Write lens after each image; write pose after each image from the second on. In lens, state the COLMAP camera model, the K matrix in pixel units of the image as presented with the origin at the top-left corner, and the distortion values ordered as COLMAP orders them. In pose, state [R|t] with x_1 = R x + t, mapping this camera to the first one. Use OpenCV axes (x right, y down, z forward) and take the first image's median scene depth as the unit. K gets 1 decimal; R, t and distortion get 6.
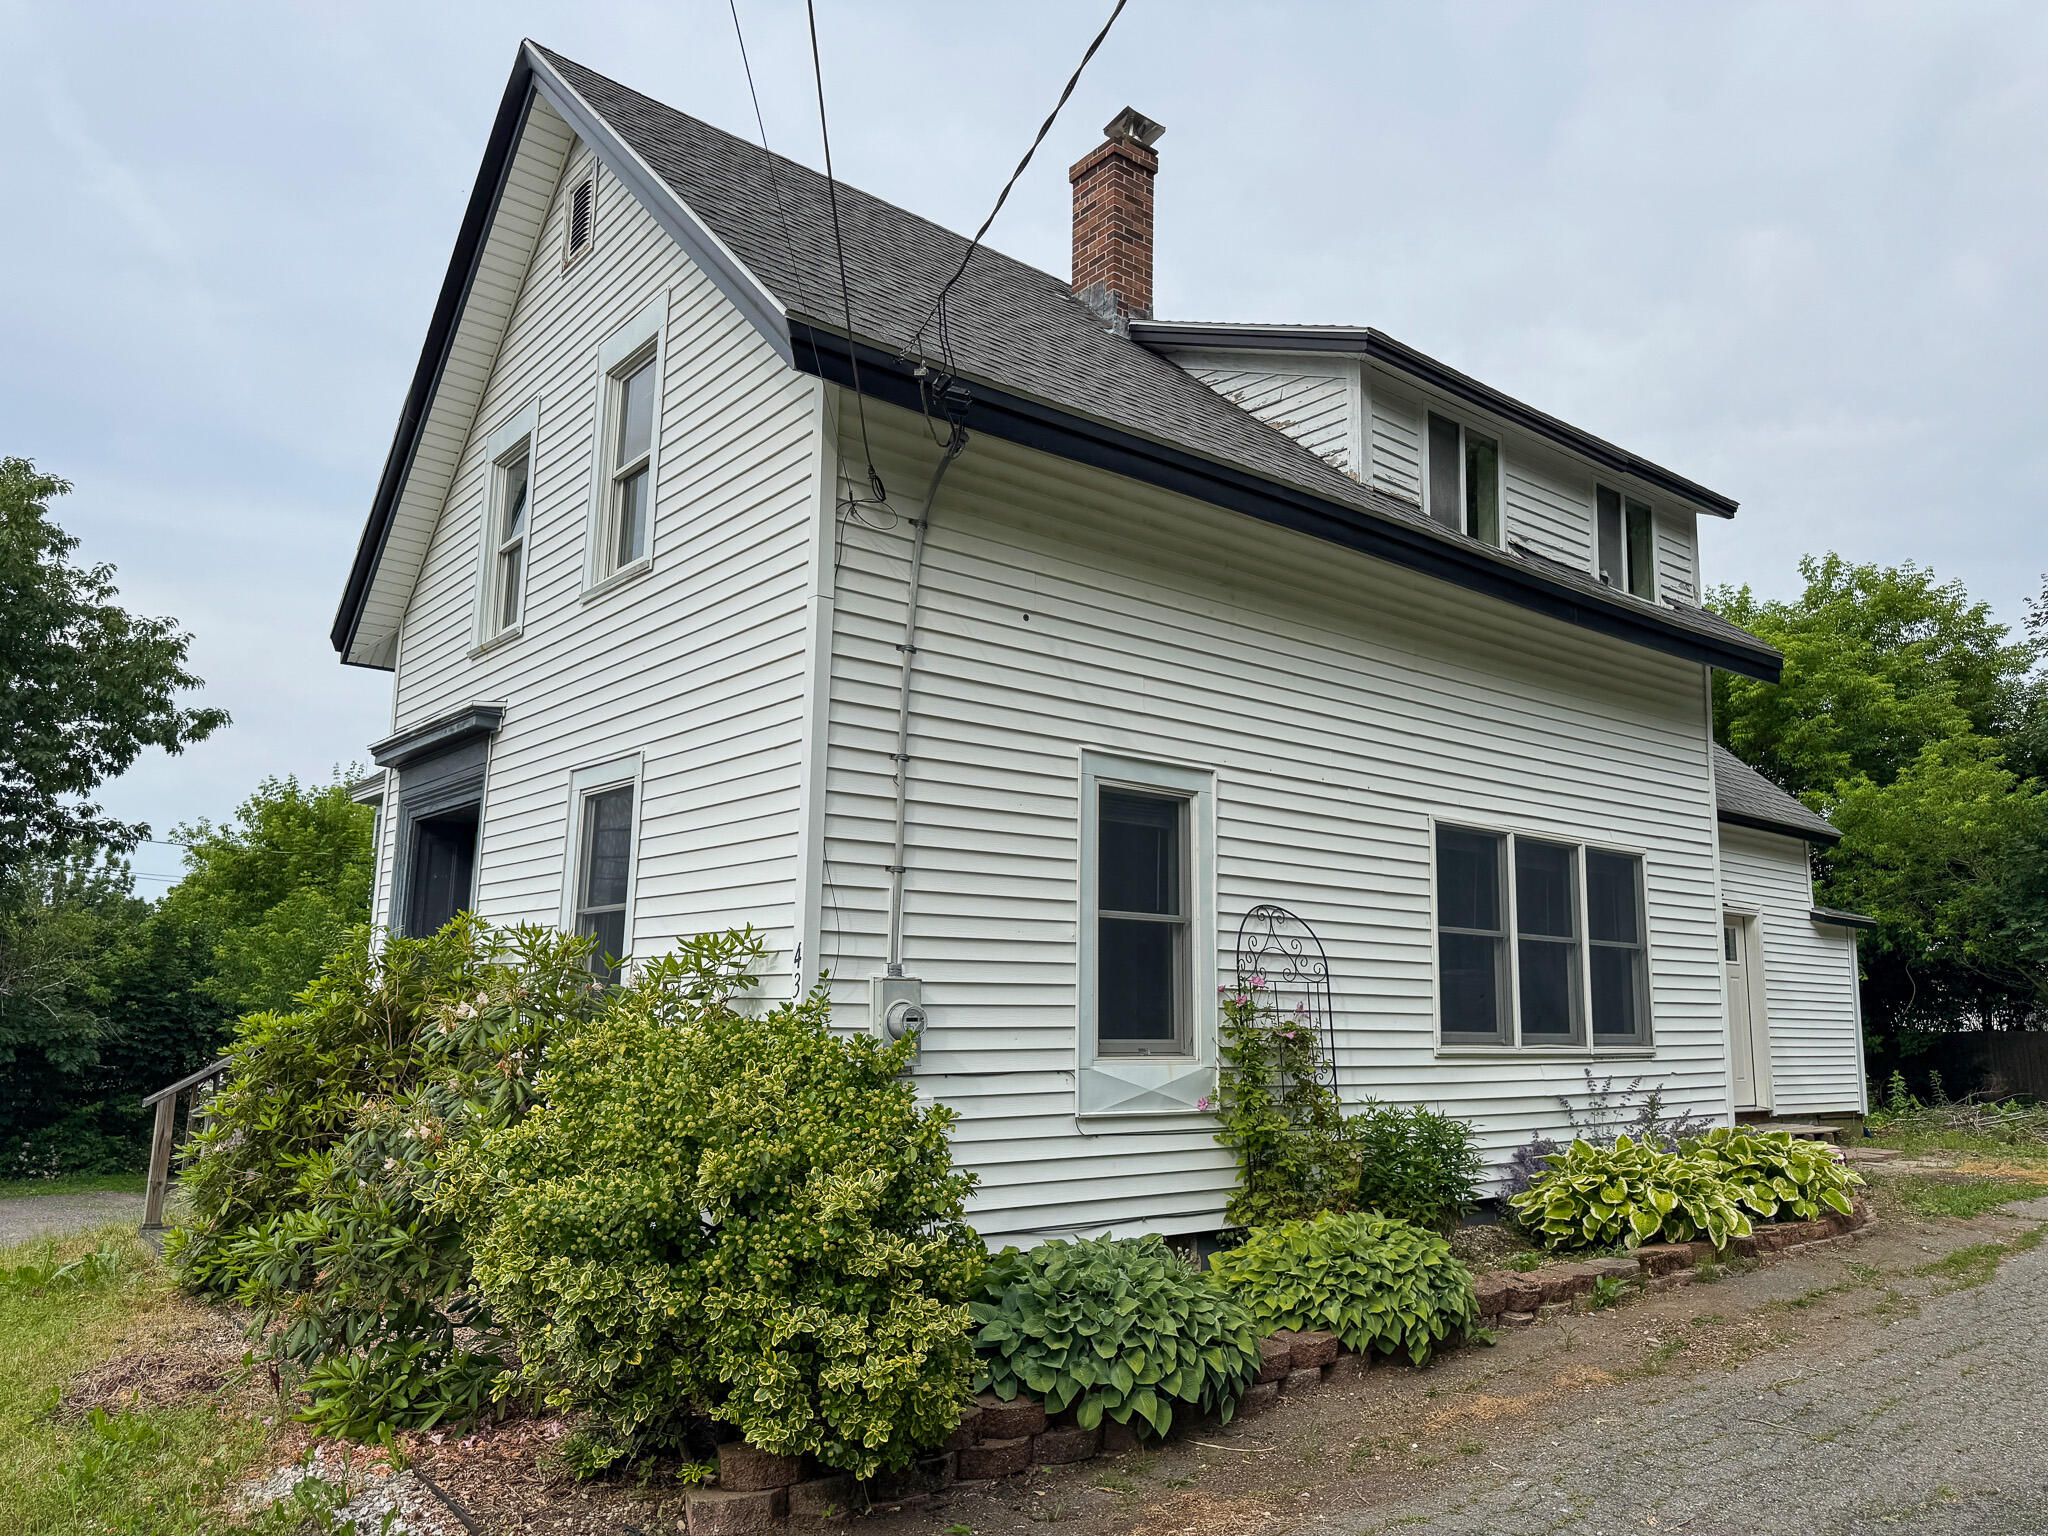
lens RADIAL K [[1438.7, 0, 1024.0], [0, 1438.7, 768.0], [0, 0, 1]] dist [0.009885, 0.001752]
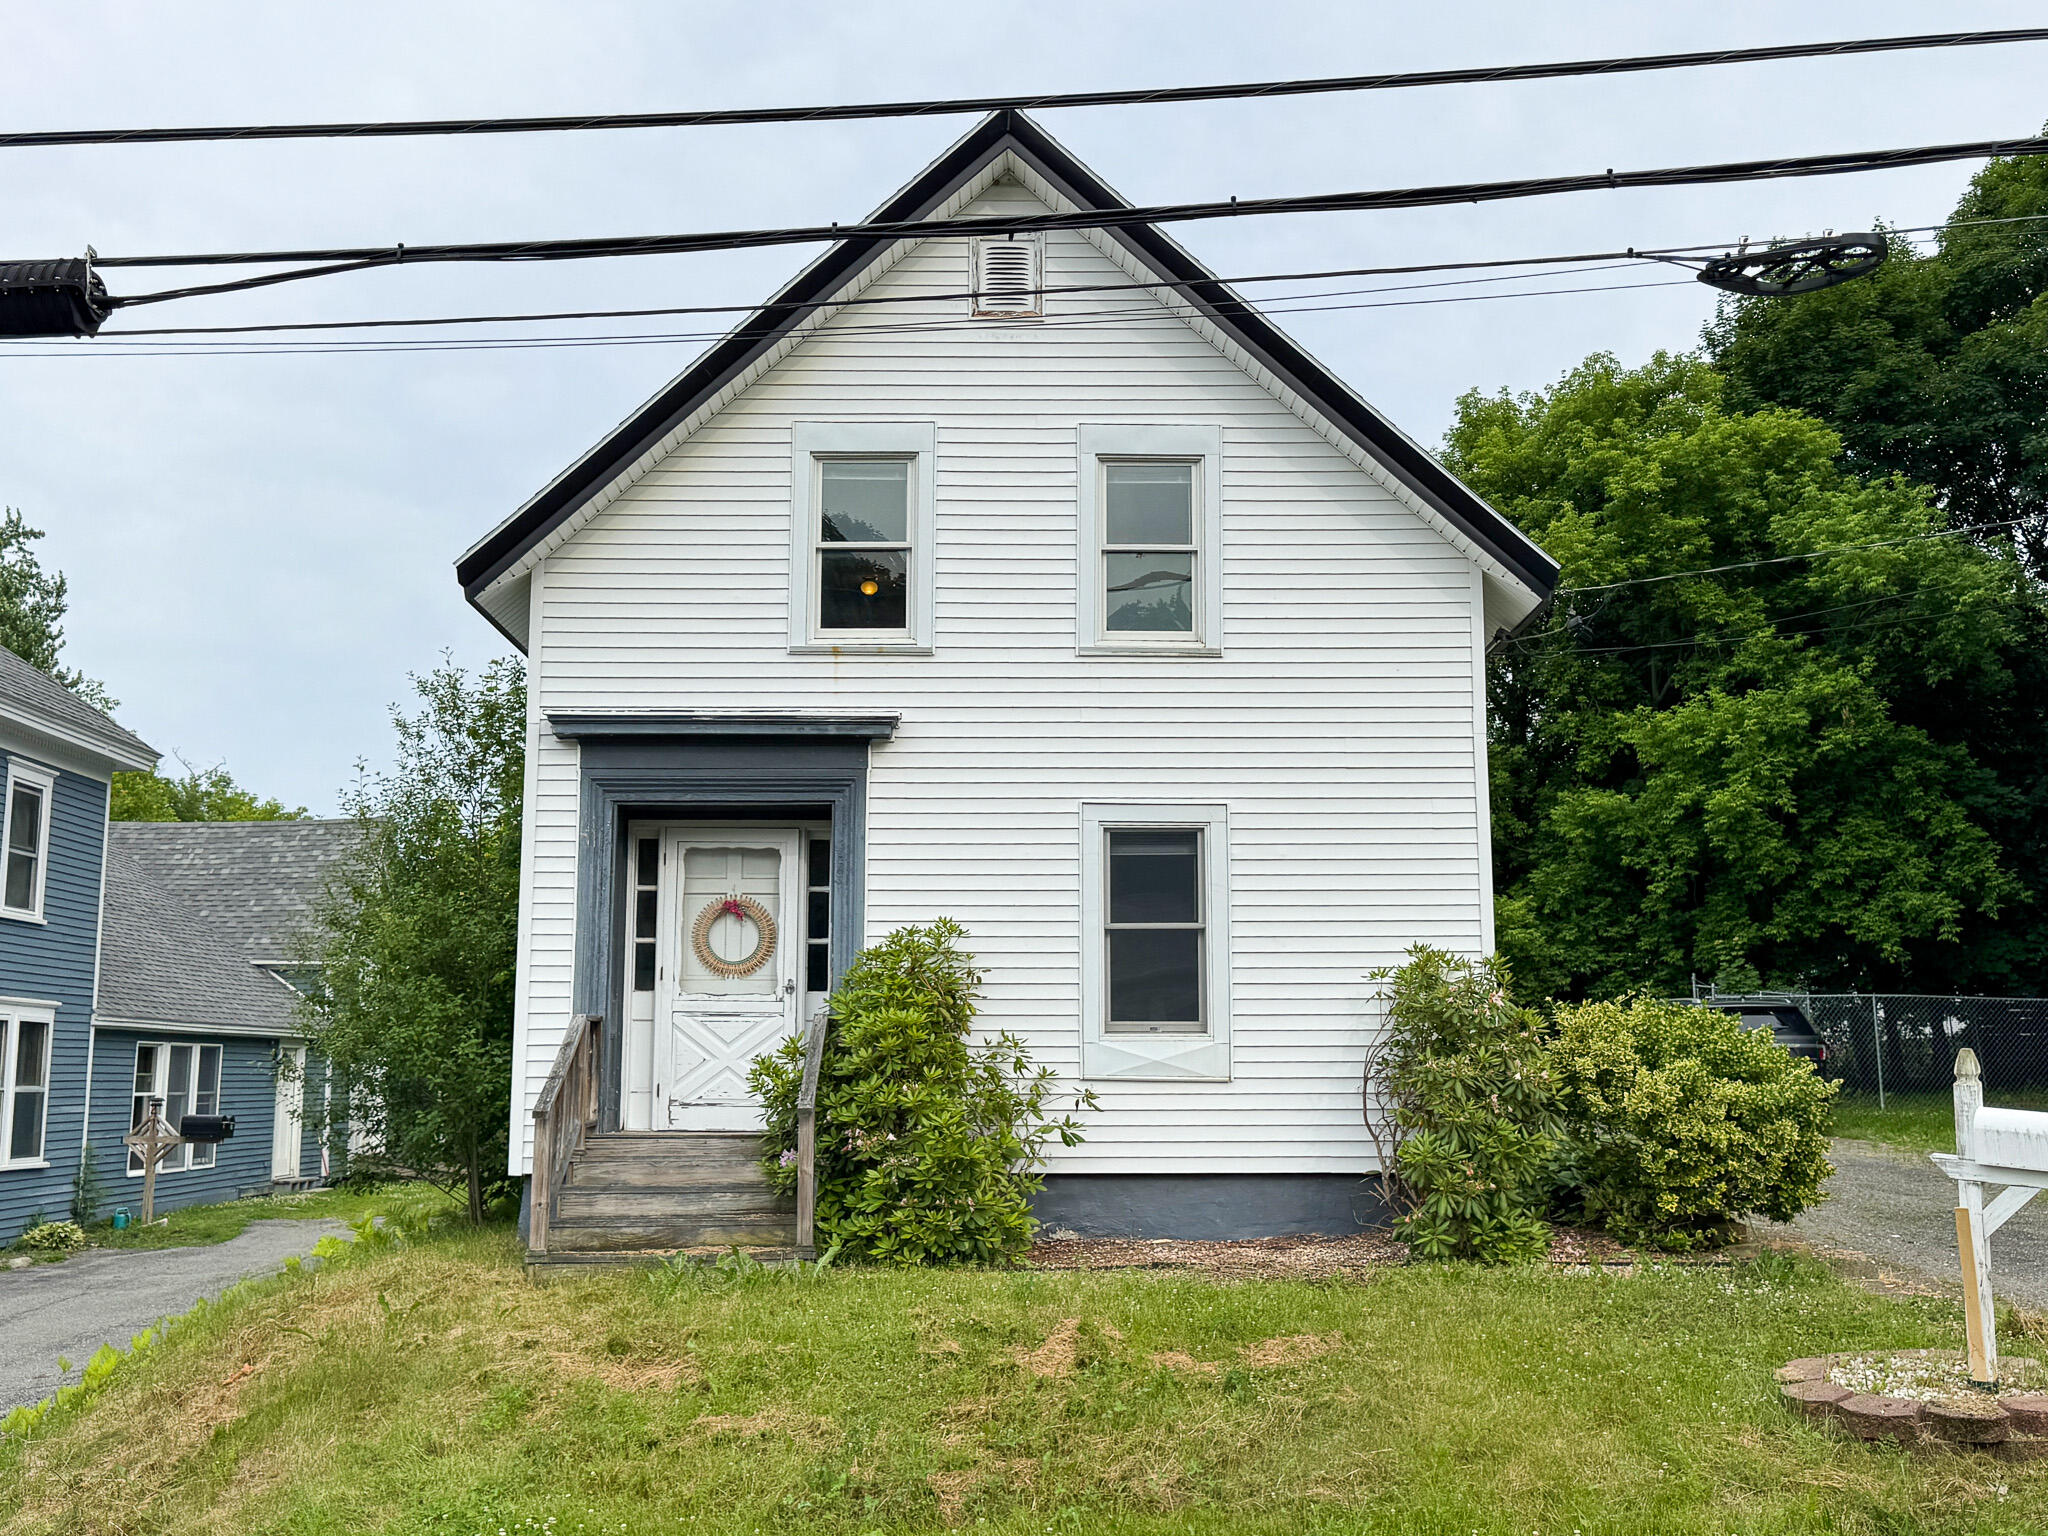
lens RADIAL K [[1865.5, 0, 1024.0], [0, 1865.5, 768.0], [0, 0, 1]] dist [-0.003458, 0.005542]
pose [[0.625528, 0.082665, 0.775810, -1.259409], [-0.110935, 0.993692, -0.016436, 0.003955], [-0.772275, -0.075783, 0.630752, 0.080192]]
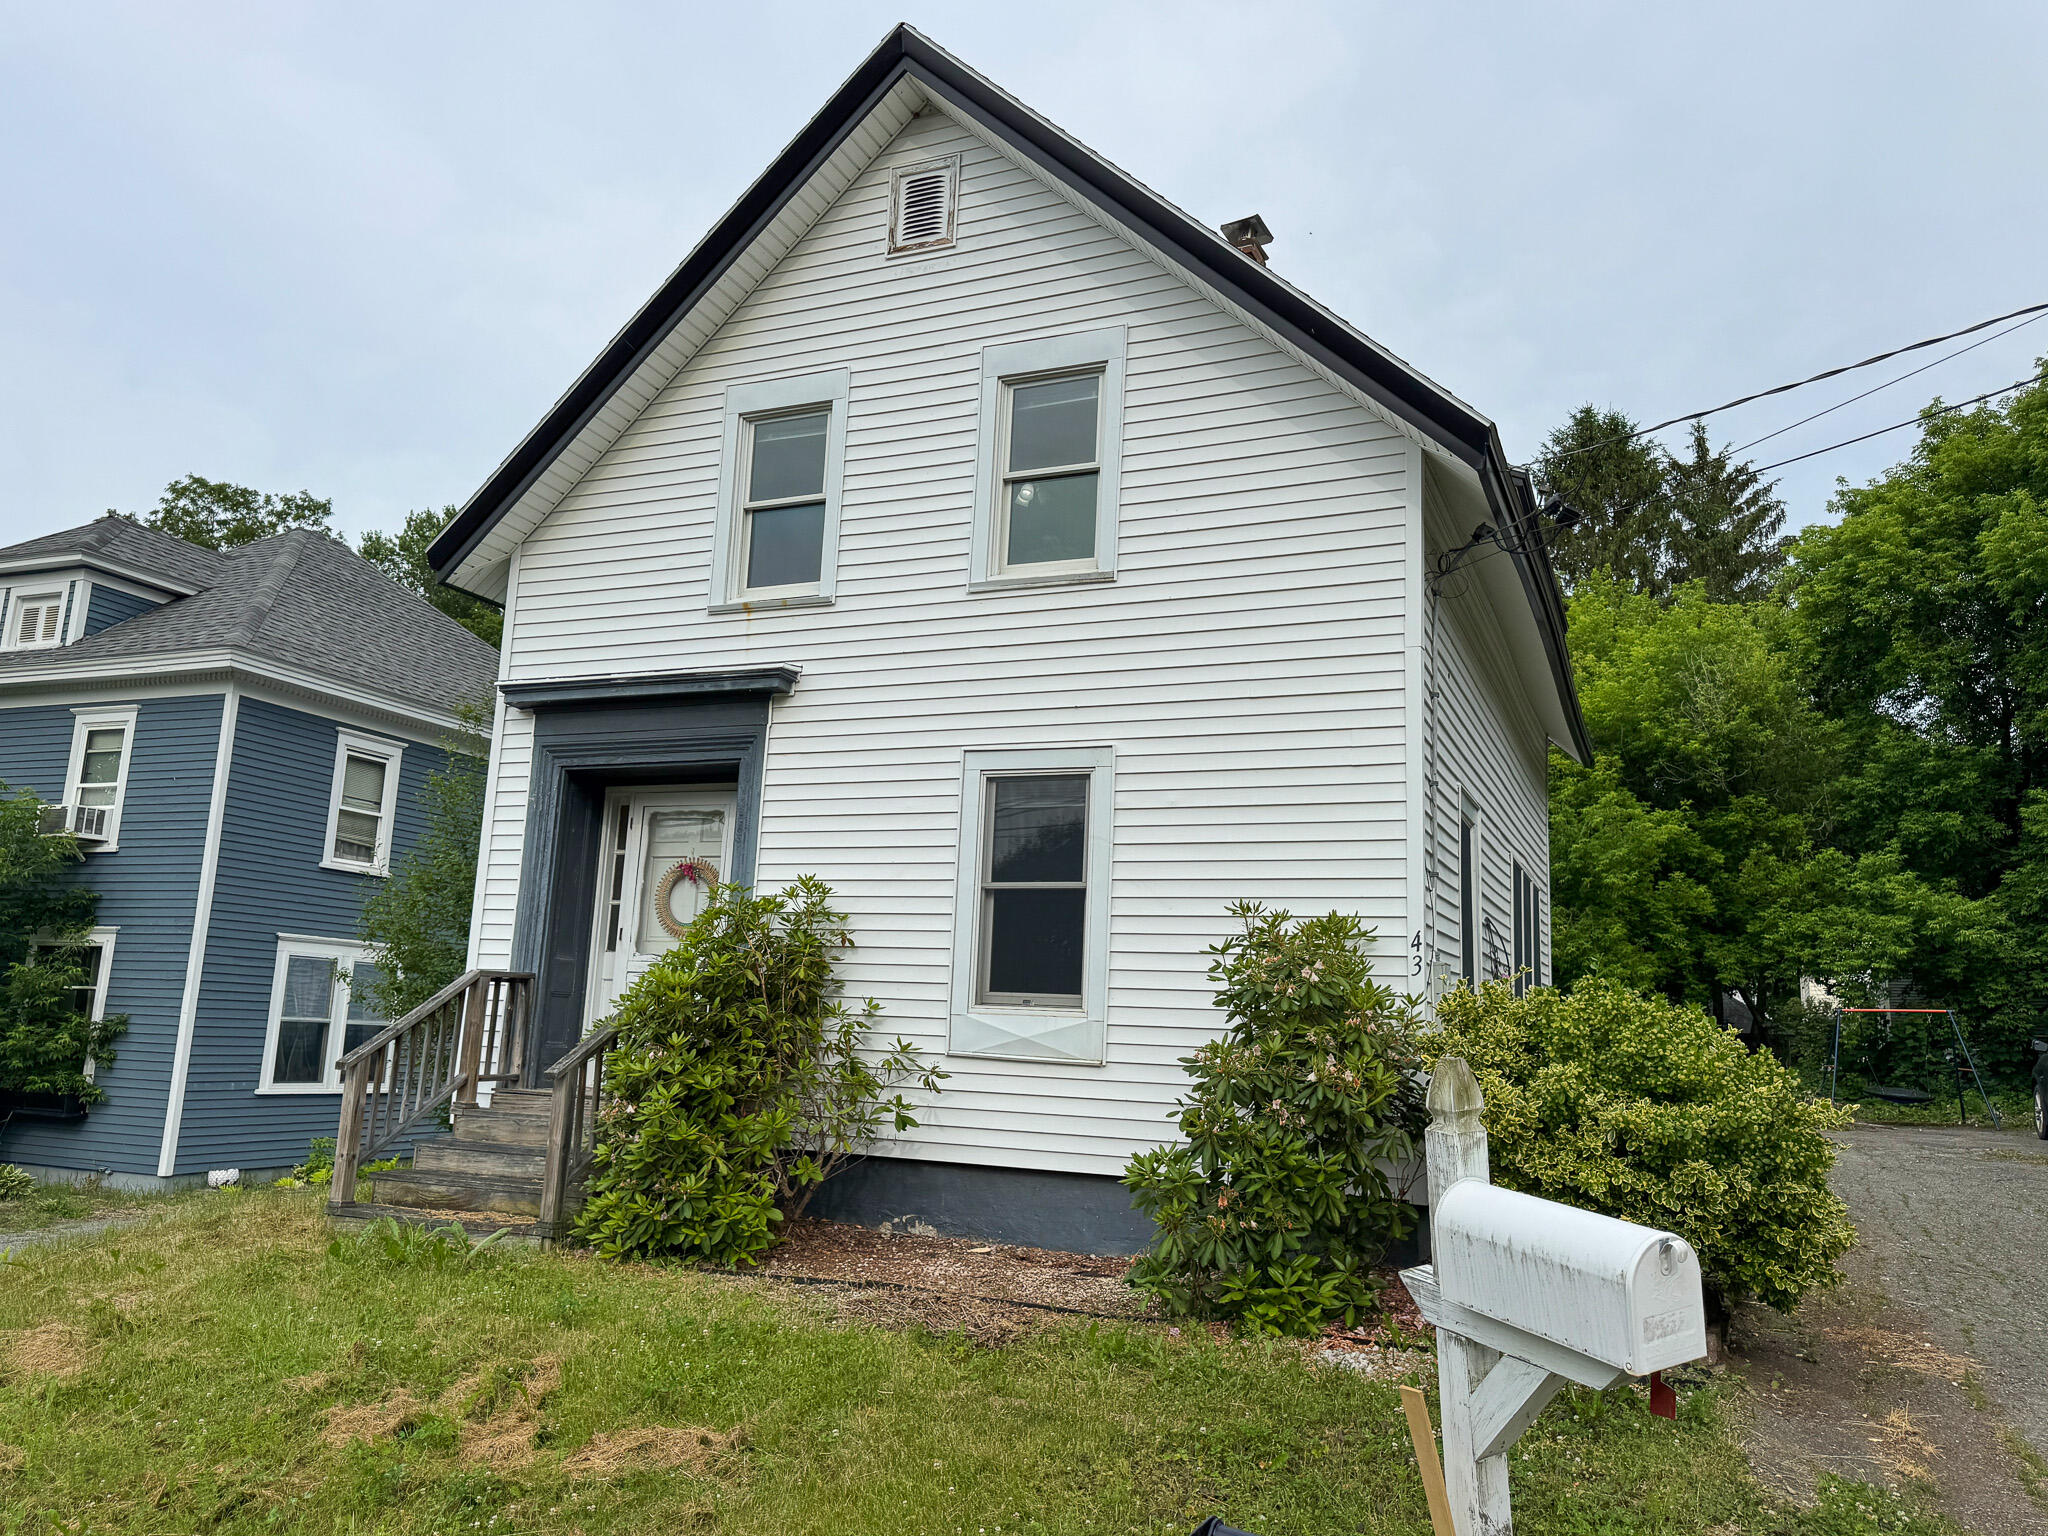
lens RADIAL K [[1438.7, 0, 1024.0], [0, 1438.7, 768.0], [0, 0, 1]] dist [0.009885, 0.001752]
pose [[0.877220, 0.078617, 0.473609, -0.648922], [-0.086921, 0.996206, -0.004372, 0.013399], [-0.472155, -0.037332, 0.880725, 0.043702]]
